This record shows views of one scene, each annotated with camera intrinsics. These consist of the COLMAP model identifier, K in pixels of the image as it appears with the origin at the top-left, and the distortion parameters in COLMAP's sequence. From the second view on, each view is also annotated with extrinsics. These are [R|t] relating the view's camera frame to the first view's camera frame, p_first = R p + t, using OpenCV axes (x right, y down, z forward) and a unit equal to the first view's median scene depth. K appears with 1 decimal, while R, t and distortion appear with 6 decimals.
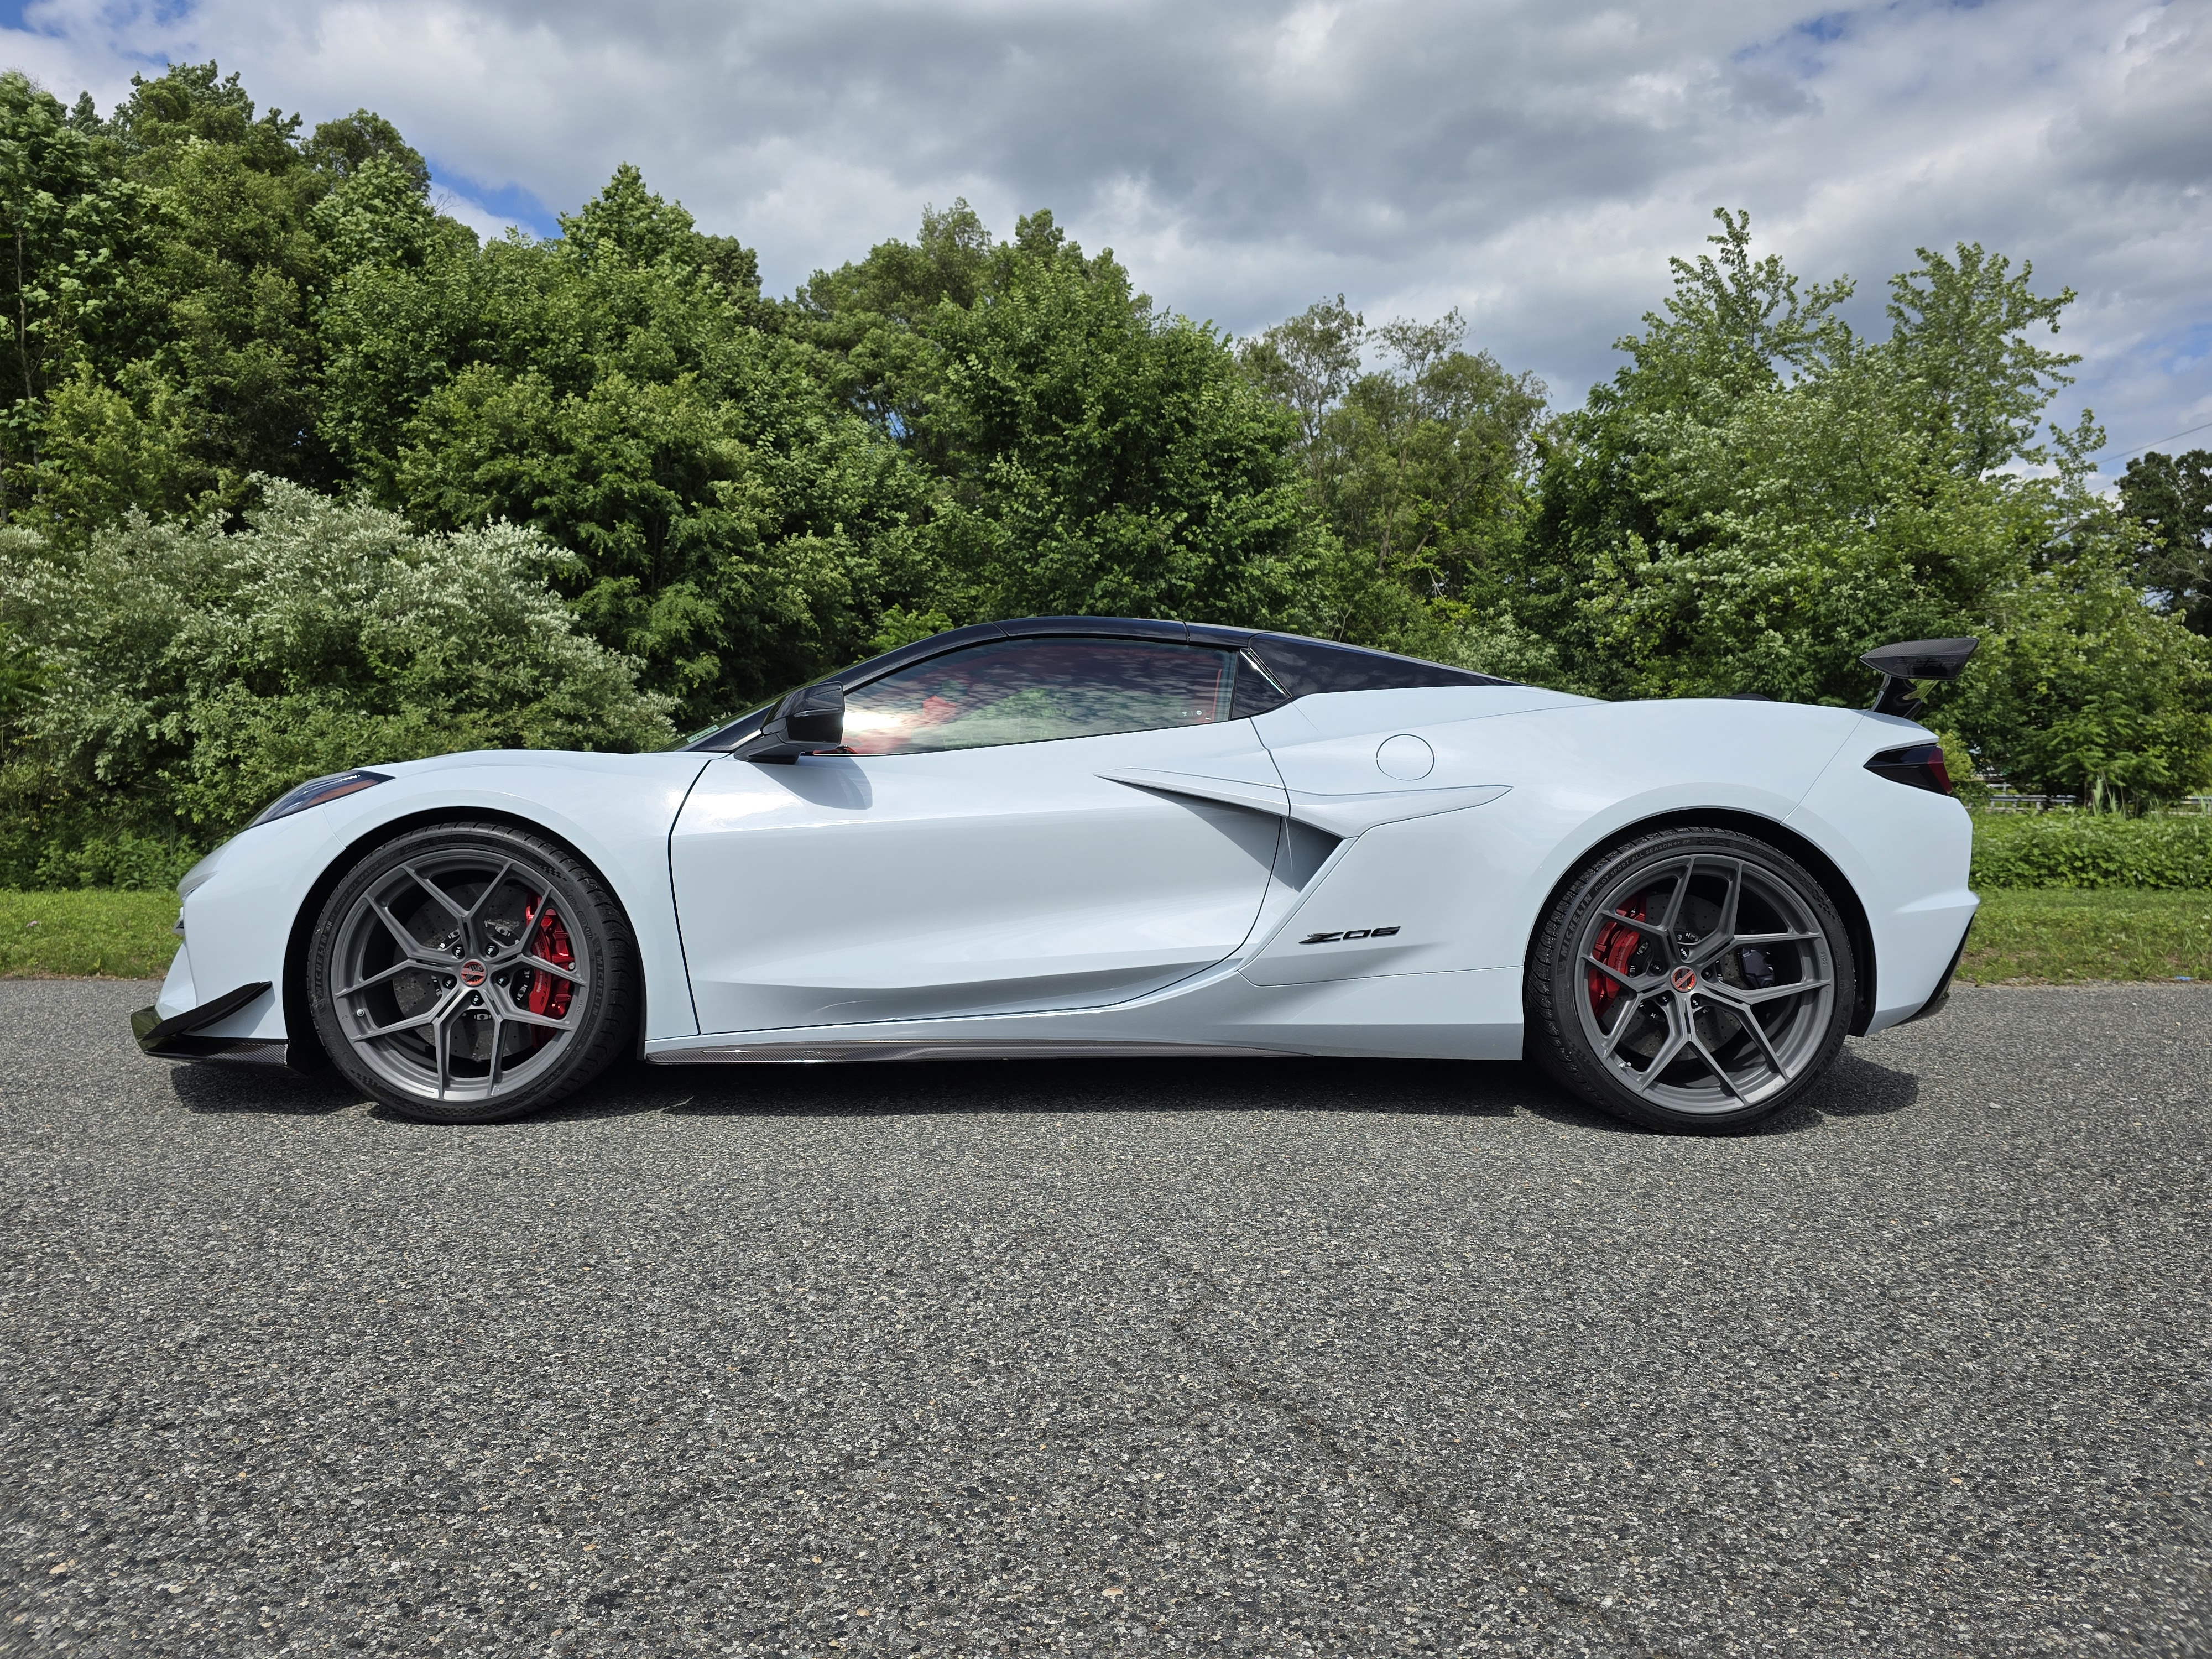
lens RADIAL K [[1478.9, 0, 1114.0], [0, 1478.9, 819.2], [0, 0, 1]] dist [0.053910, -0.054872]
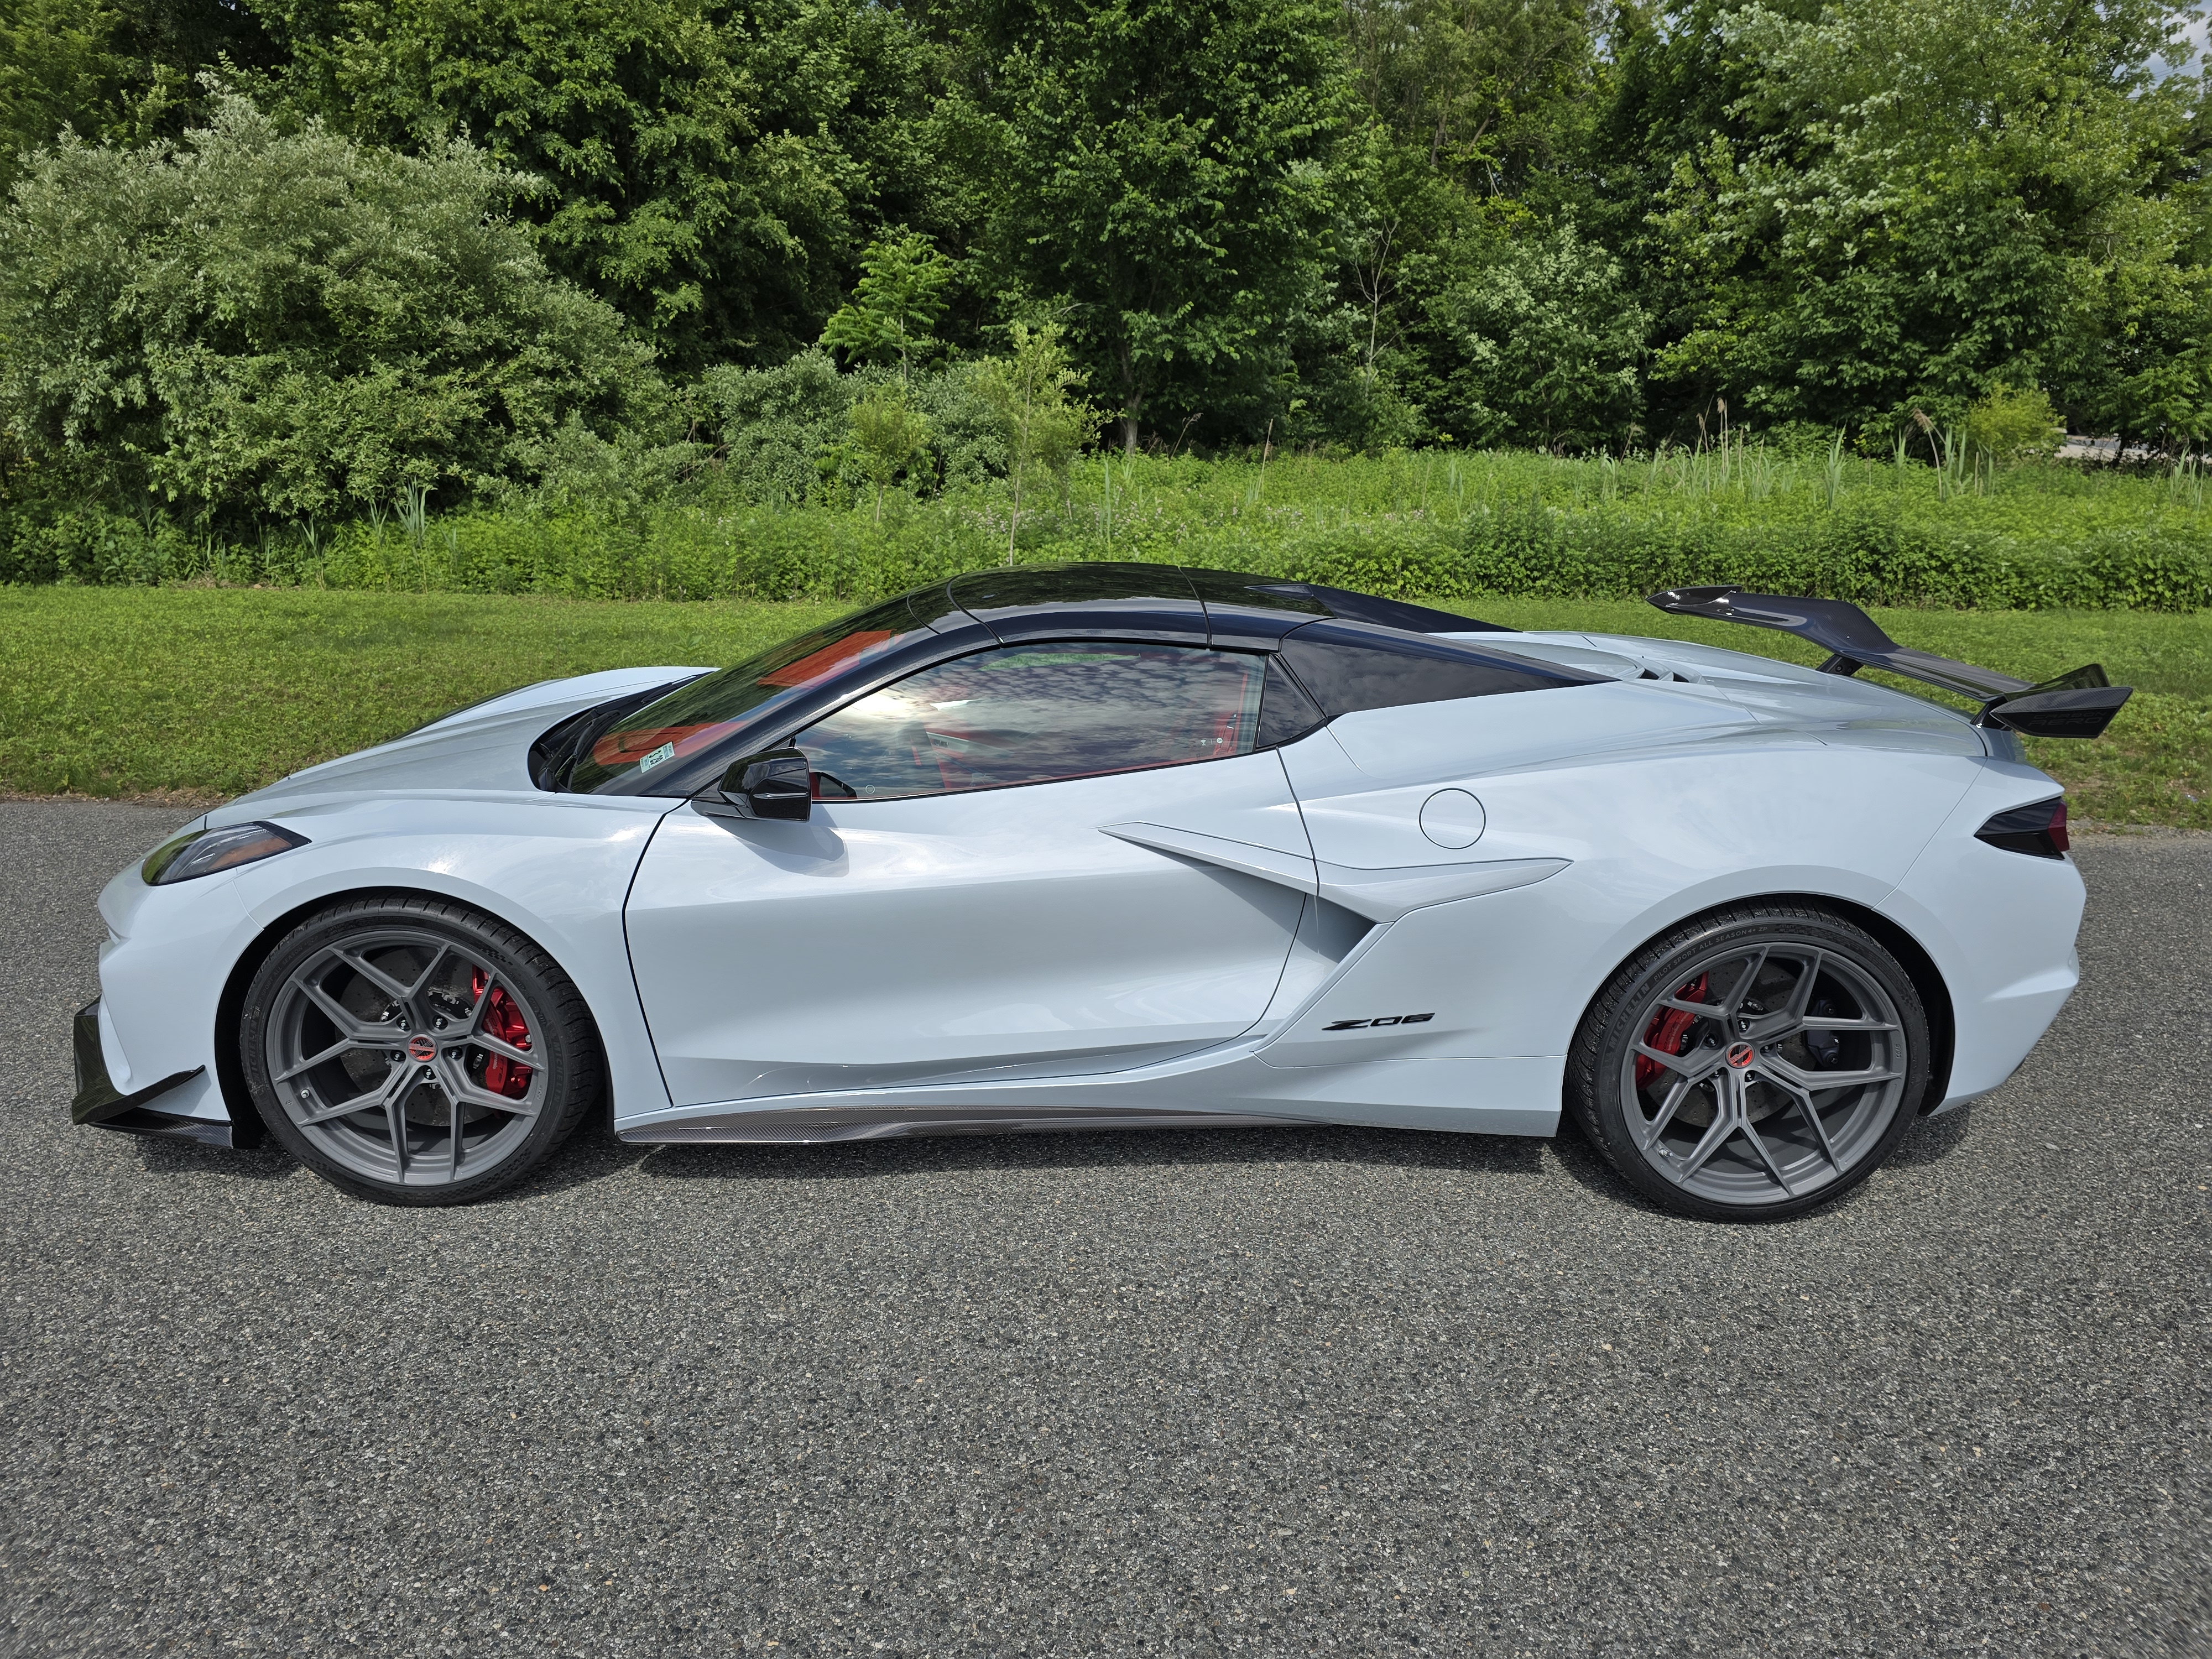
lens RADIAL K [[1478.9, 0, 1115.9], [0, 1478.9, 830.2], [0, 0, 1]] dist [0.053910, -0.054872]
pose [[0.999881, 0.011476, -0.010293, 0.000975], [-0.008322, 0.963871, 0.266240, -0.039771], [0.012976, -0.266122, 0.963852, 0.021955]]
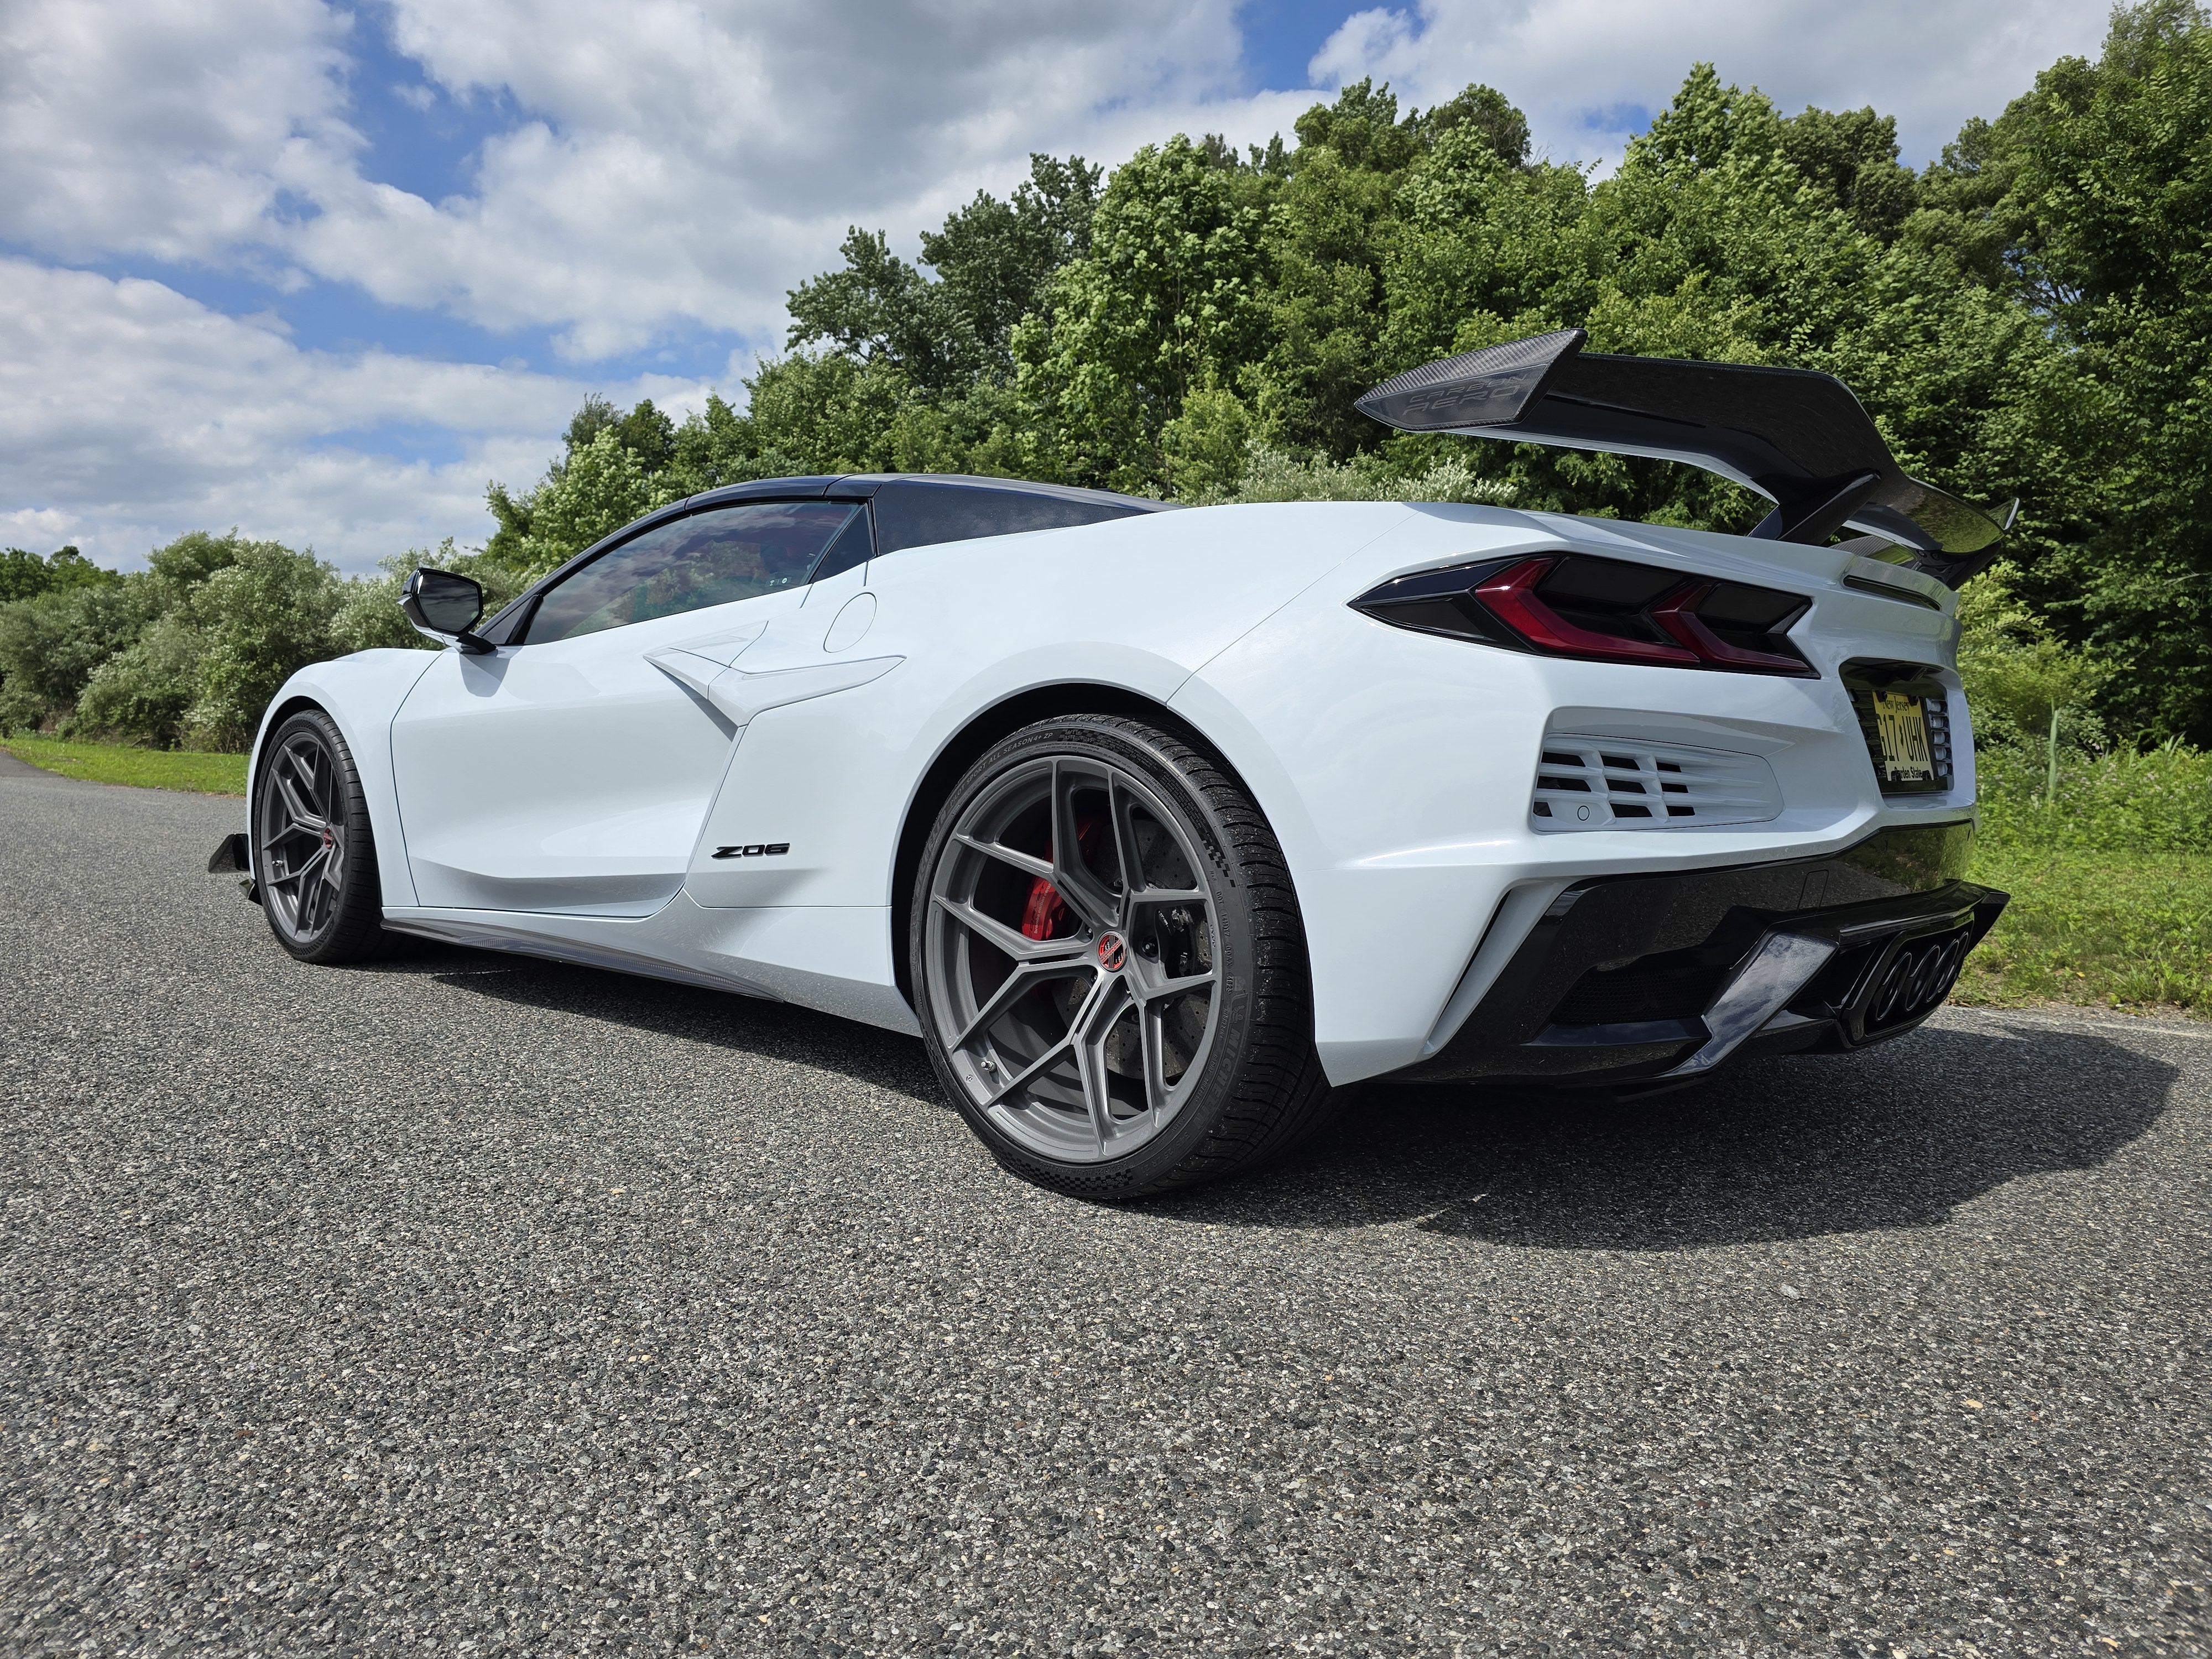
lens RADIAL K [[1478.9, 0, 1130.0], [0, 1478.9, 839.3], [0, 0, 1]] dist [0.053910, -0.054872]
pose [[0.732197, 0.052819, -0.679042, 0.121941], [-0.018281, 0.998153, 0.057929, 0.003209], [0.680848, -0.030002, 0.731810, 0.080339]]
